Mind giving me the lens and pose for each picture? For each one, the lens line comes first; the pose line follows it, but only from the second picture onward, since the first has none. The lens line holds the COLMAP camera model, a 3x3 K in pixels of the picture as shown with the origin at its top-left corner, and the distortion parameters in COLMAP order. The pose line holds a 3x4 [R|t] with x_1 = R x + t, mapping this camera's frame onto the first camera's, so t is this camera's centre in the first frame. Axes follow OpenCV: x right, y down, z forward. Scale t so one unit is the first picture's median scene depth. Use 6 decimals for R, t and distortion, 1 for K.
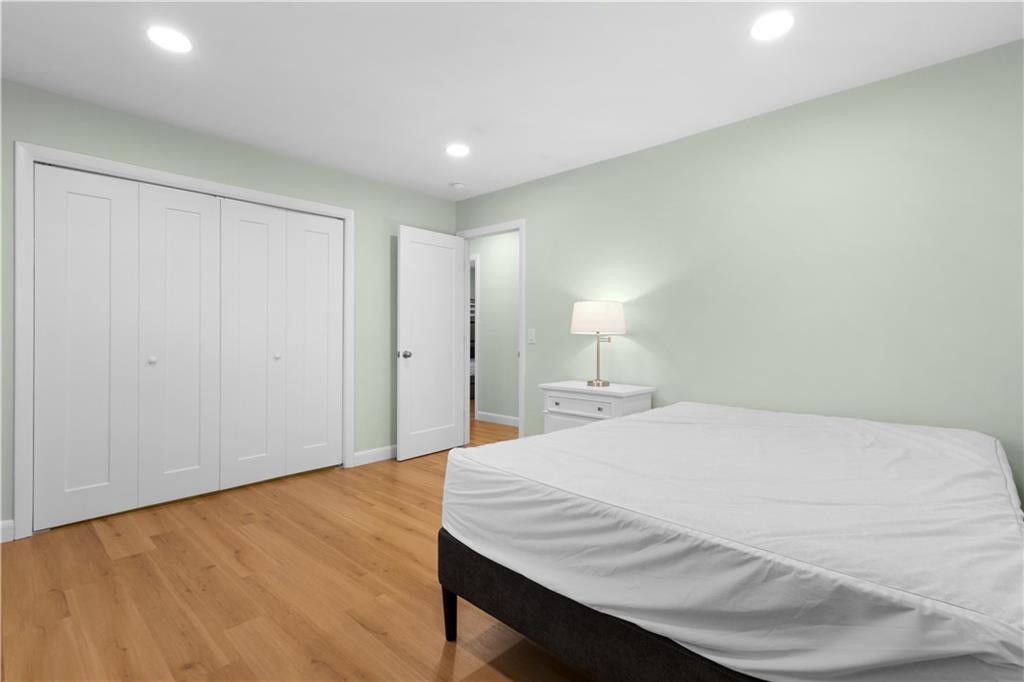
lens RADIAL K [[473.6, 0, 512.3], [0, 473.6, 334.6], [0, 0, 1]] dist [-0.000396, -0.000060]
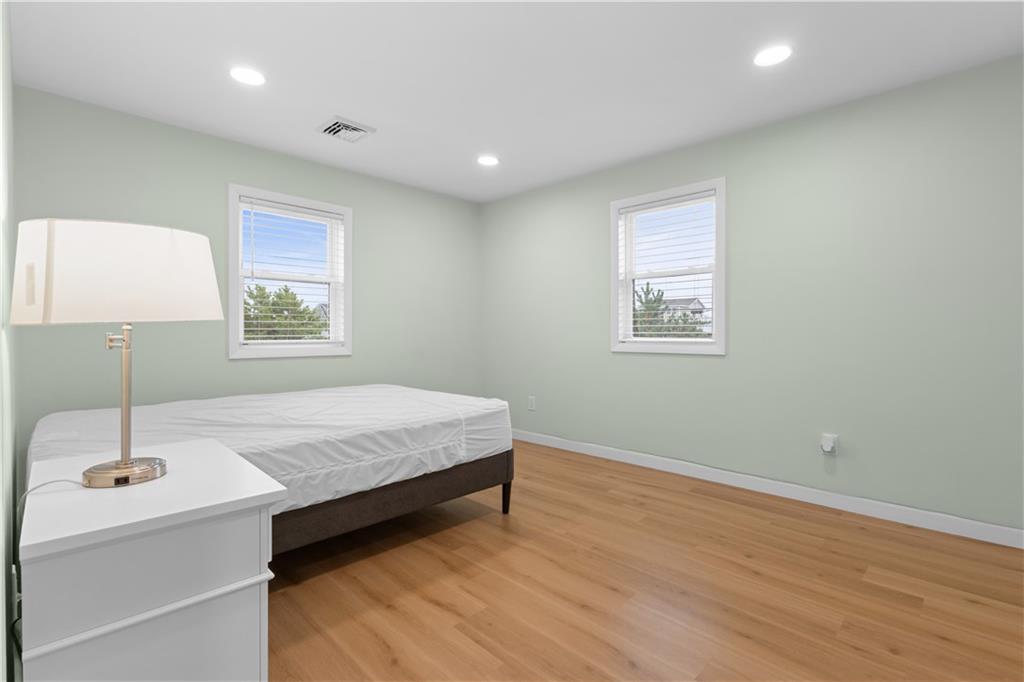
lens RADIAL K [[473.6, 0, 512.3], [0, 473.6, 334.6], [0, 0, 1]] dist [-0.000396, -0.000060]
pose [[-0.999244, -0.001766, 0.038832, -0.164276], [-0.001469, 0.999970, 0.007661, 0.002568], [-0.038845, 0.007598, -0.999216, 2.049374]]
